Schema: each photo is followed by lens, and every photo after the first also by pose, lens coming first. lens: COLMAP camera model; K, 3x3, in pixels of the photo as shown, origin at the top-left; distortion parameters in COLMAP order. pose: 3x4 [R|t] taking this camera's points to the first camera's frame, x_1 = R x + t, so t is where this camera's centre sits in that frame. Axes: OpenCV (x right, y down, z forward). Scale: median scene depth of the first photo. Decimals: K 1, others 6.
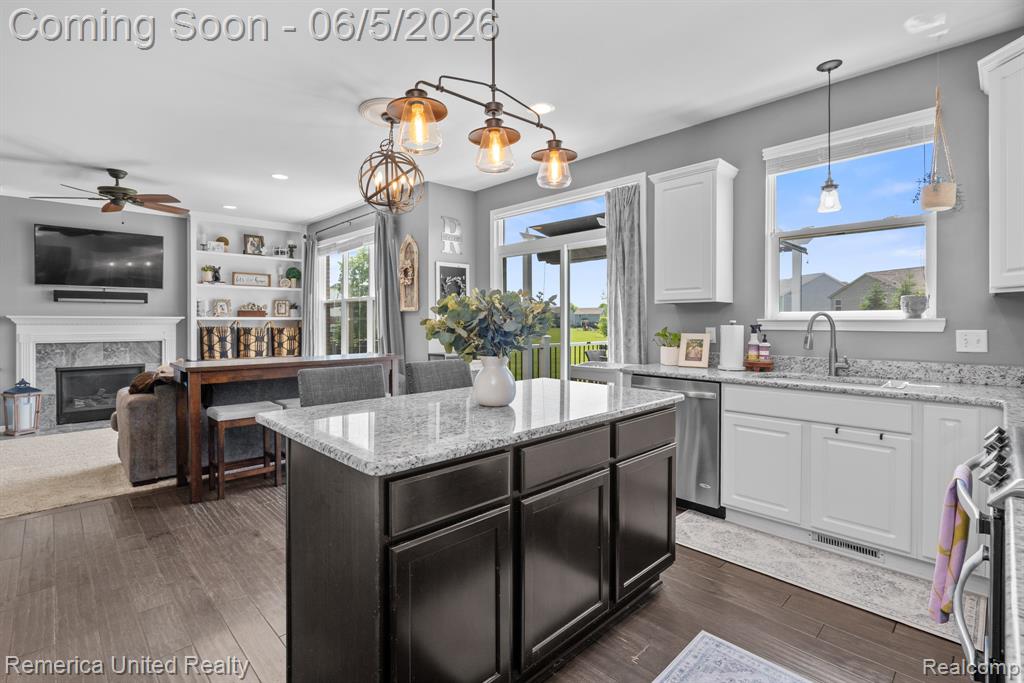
lens RADIAL K [[479.4, 0, 501.2], [0, 479.4, 323.6], [0, 0, 1]] dist [-0.001253, -0.000119]
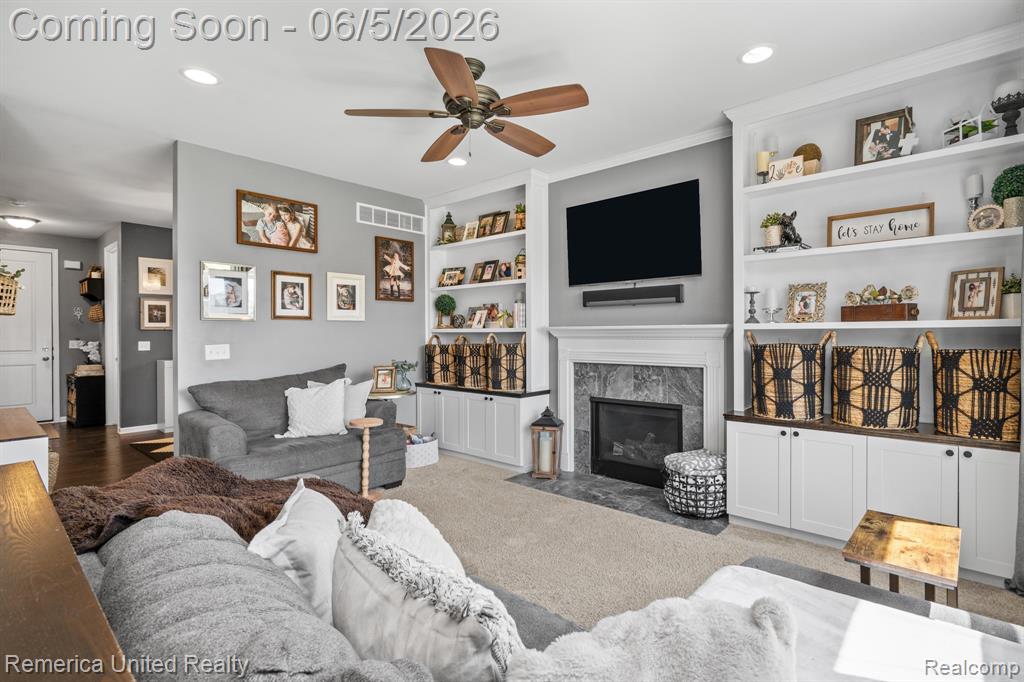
lens RADIAL K [[484.9, 0, 544.2], [0, 484.9, 333.8], [0, 0, 1]] dist [-0.002336, 0.000597]
pose [[0.116463, 0.001295, -0.993194, -0.285505], [0.003361, 0.999993, 0.001698, -0.008964], [0.993189, -0.003535, 0.116458, 1.258449]]
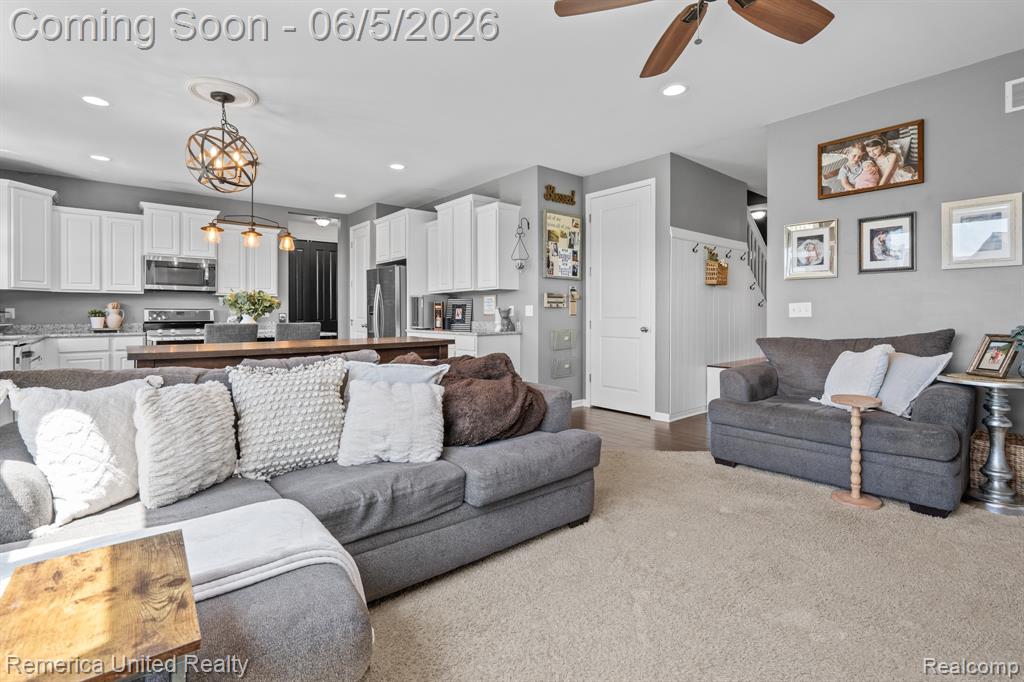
lens RADIAL K [[472.6, 0, 511.2], [0, 472.6, 314.1], [0, 0, 1]] dist [-0.000831, 0.000087]
pose [[-0.998297, 0.004484, 0.058169, -0.801378], [0.004649, 0.999986, 0.002701, 0.031910], [-0.058156, 0.002967, -0.998303, 1.757207]]
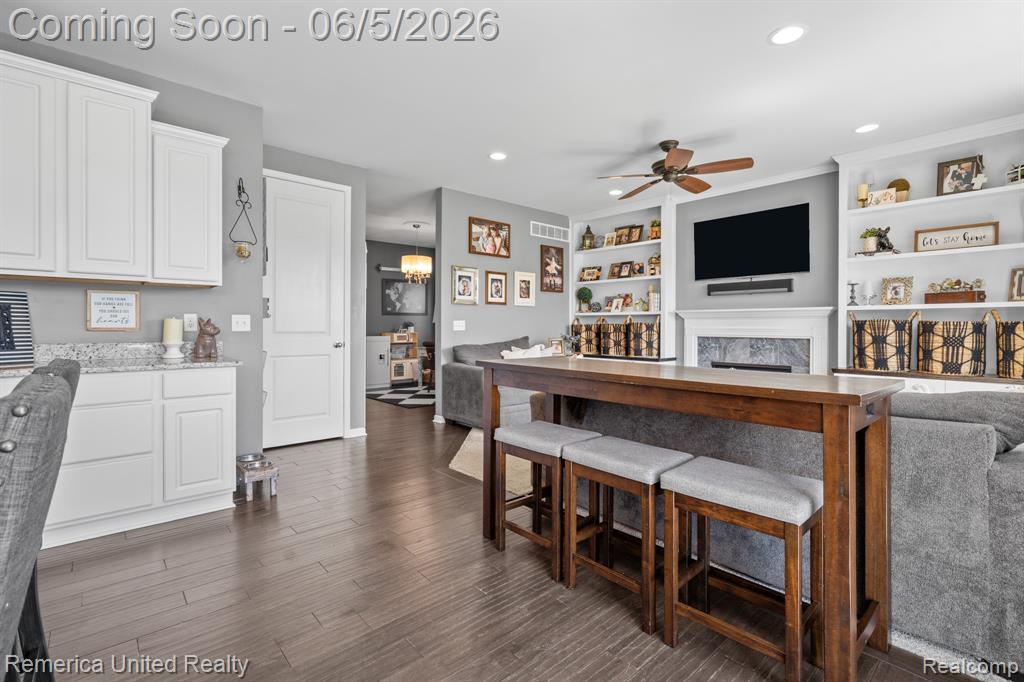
lens RADIAL K [[467.4, 0, 510.8], [0, 467.4, 327.0], [0, 0, 1]] dist [-0.001211, 0.000507]
pose [[-0.028308, 0.002516, -0.999596, 0.095421], [-0.005099, 0.999983, 0.002662, 0.028871], [0.999586, 0.005172, -0.028294, 0.904375]]
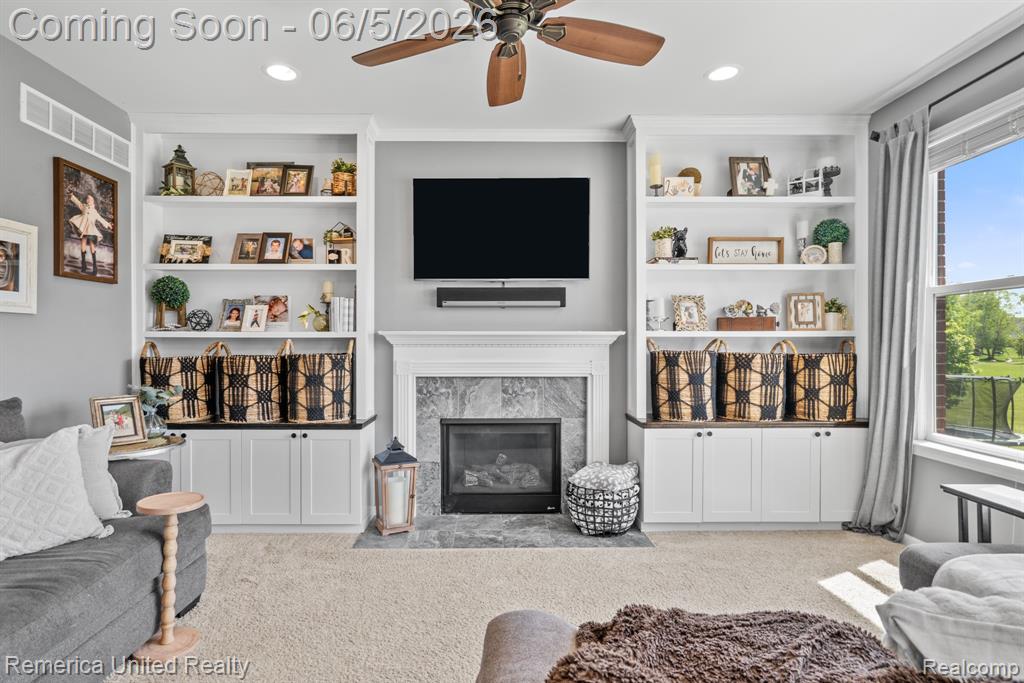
lens RADIAL K [[521.0, 0, 496.3], [0, 521.0, 341.4], [0, 0, 1]] dist [-0.004575, 0.000390]
pose [[0.731169, 0.001120, -0.682195, -0.649699], [-0.001801, 0.999998, -0.000288, -0.005246], [0.682194, 0.001440, 0.731170, 0.853257]]
